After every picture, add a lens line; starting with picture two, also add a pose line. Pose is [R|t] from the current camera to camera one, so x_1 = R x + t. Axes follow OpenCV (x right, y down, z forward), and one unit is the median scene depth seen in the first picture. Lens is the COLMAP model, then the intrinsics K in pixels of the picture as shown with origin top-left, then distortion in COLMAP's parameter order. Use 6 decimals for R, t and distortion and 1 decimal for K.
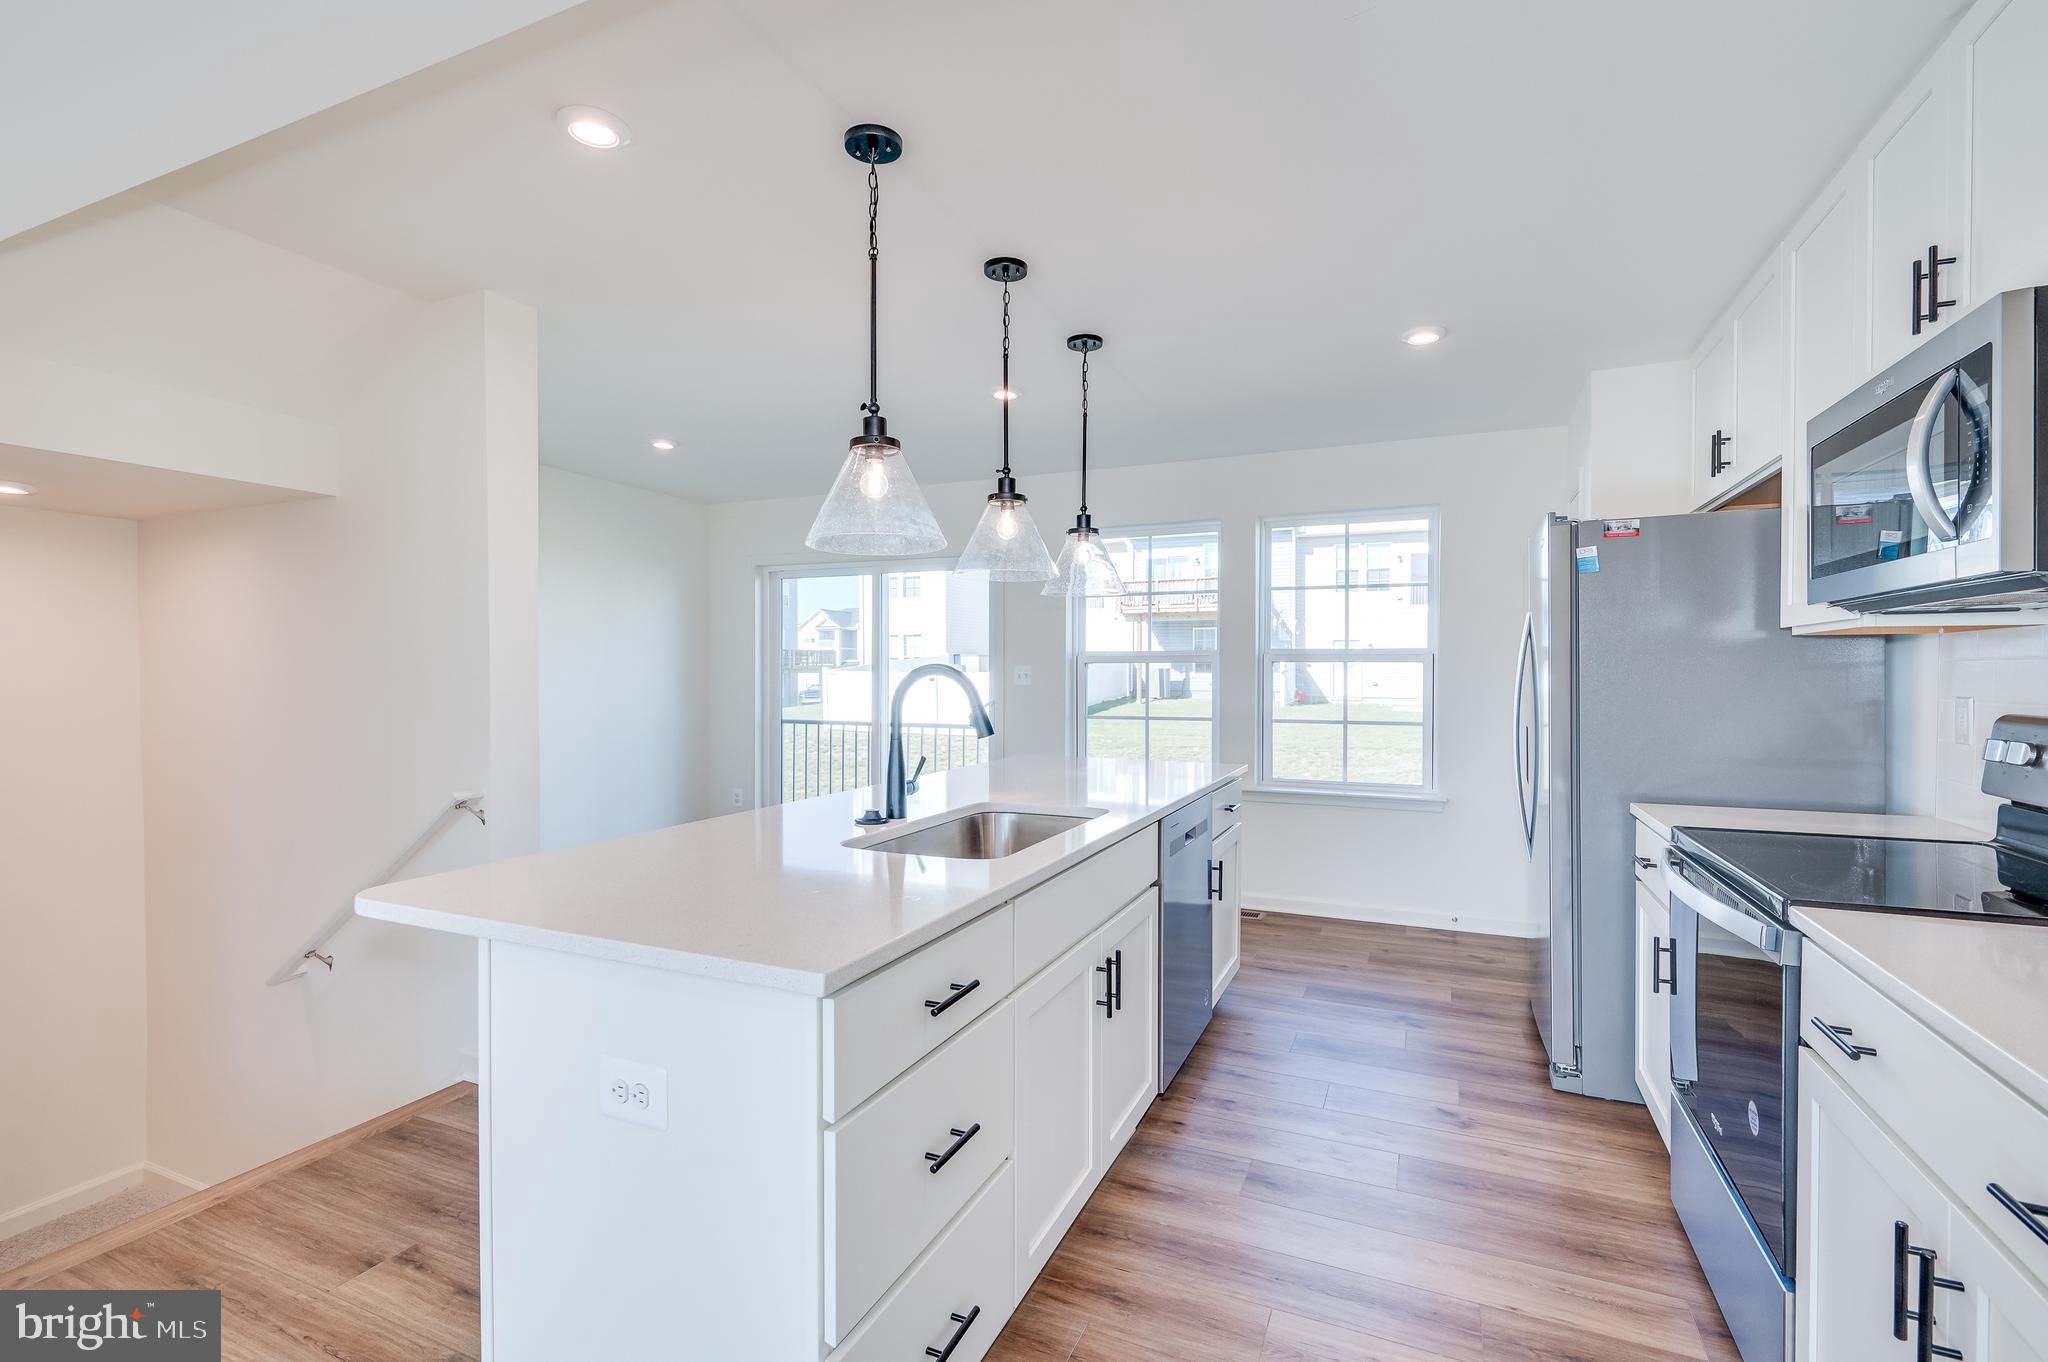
lens RADIAL K [[905.5, 0, 1012.8], [0, 905.5, 687.7], [0, 0, 1]] dist [0.000076, 0.000041]
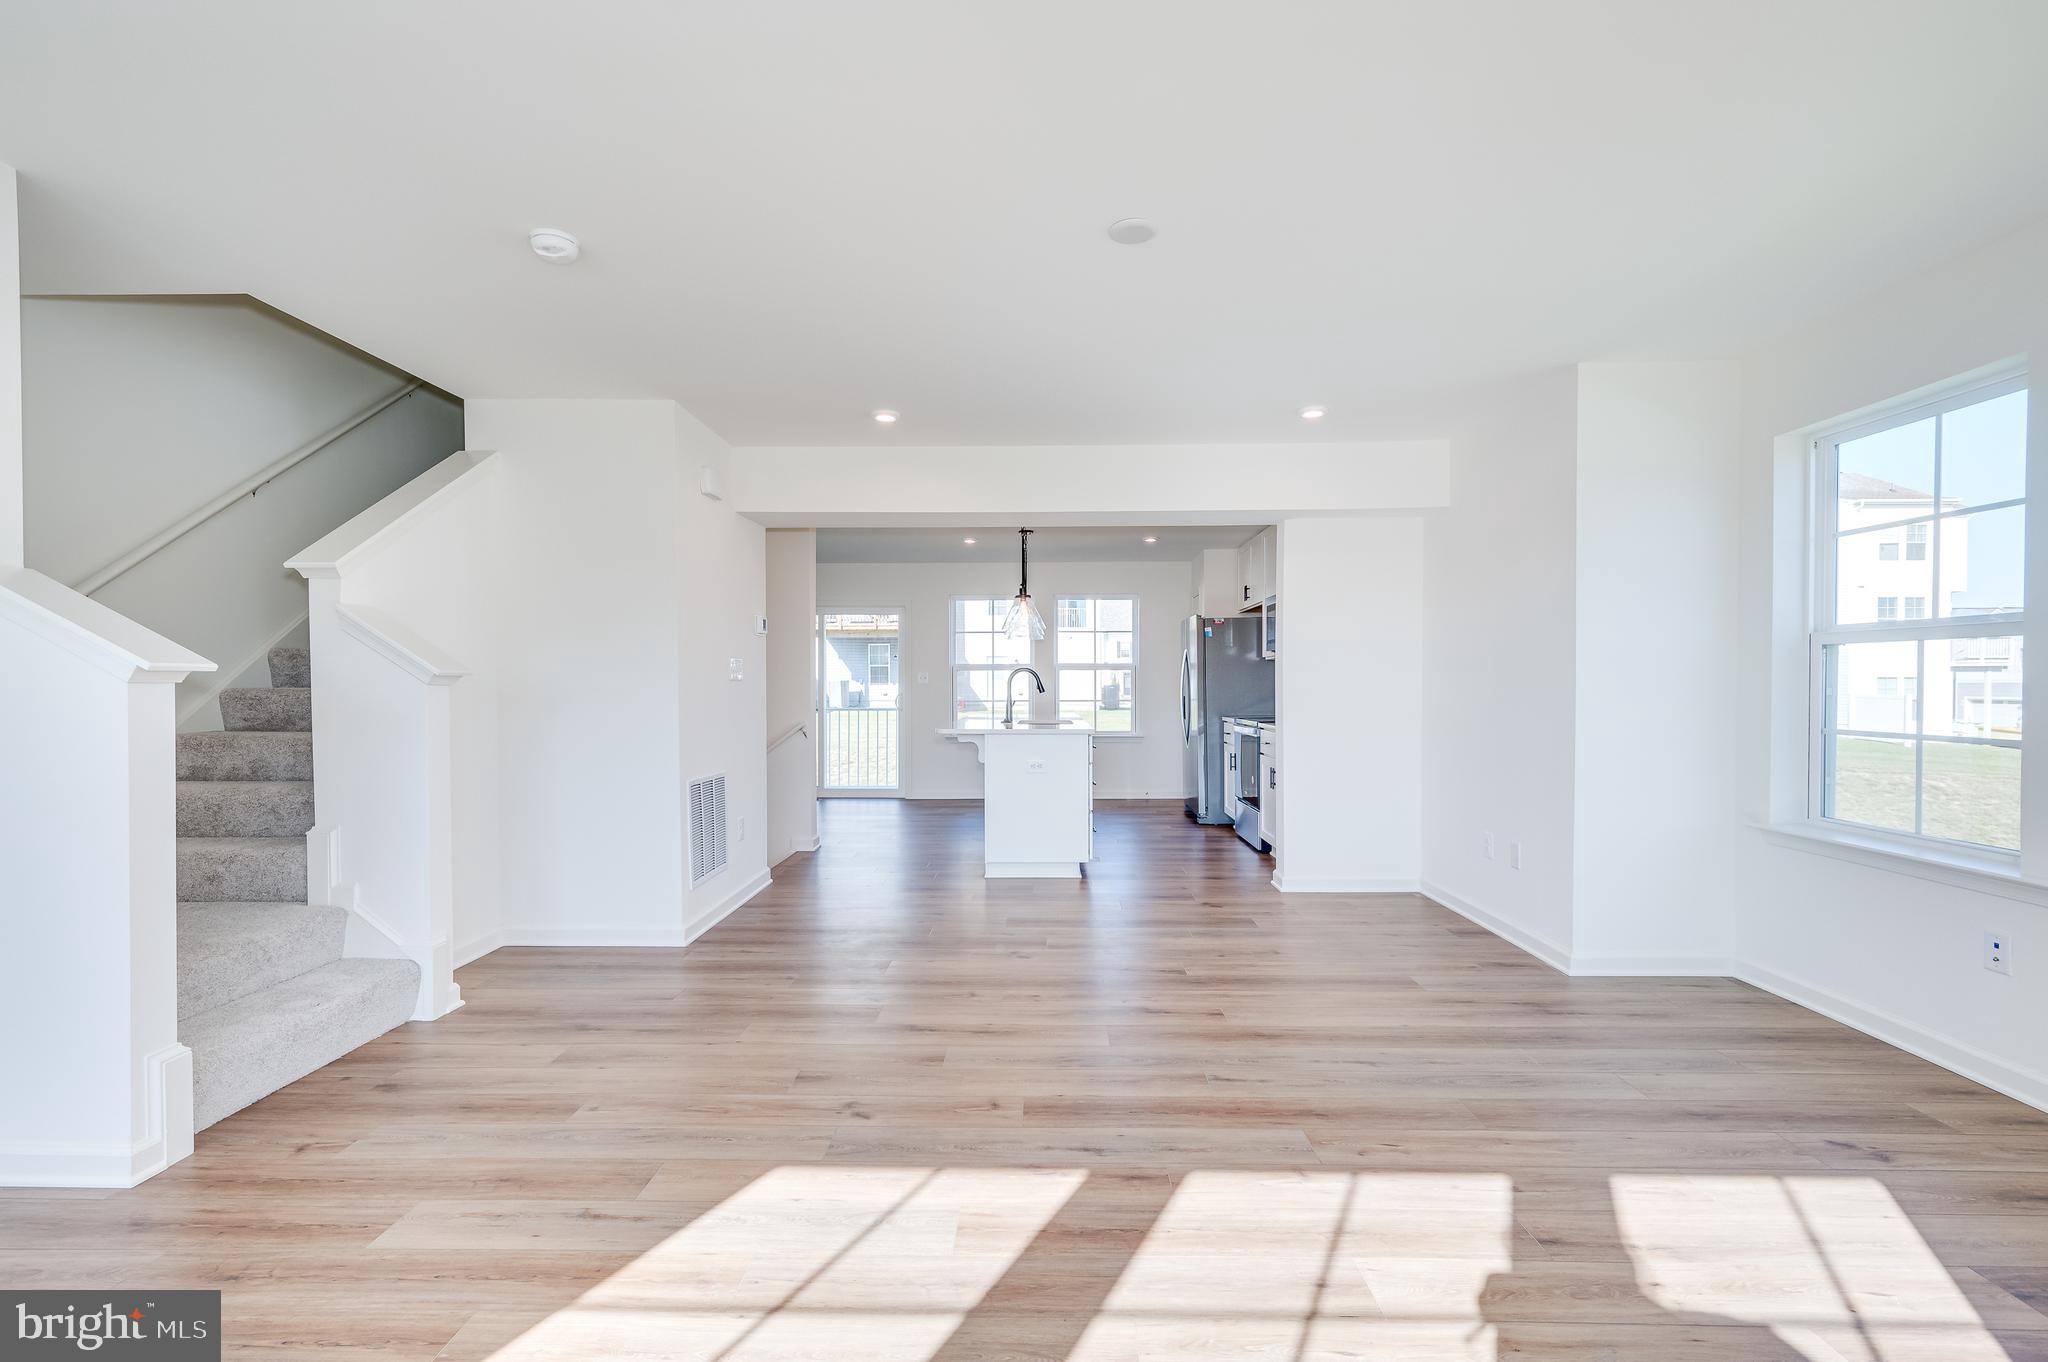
lens RADIAL K [[905.5, 0, 1012.8], [0, 905.5, 687.7], [0, 0, 1]] dist [0.000076, 0.000041]
pose [[0.920483, -0.004880, 0.390751, -1.074466], [0.010838, 0.999856, -0.013045, 0.064143], [-0.390632, 0.016243, 0.920404, -1.416079]]
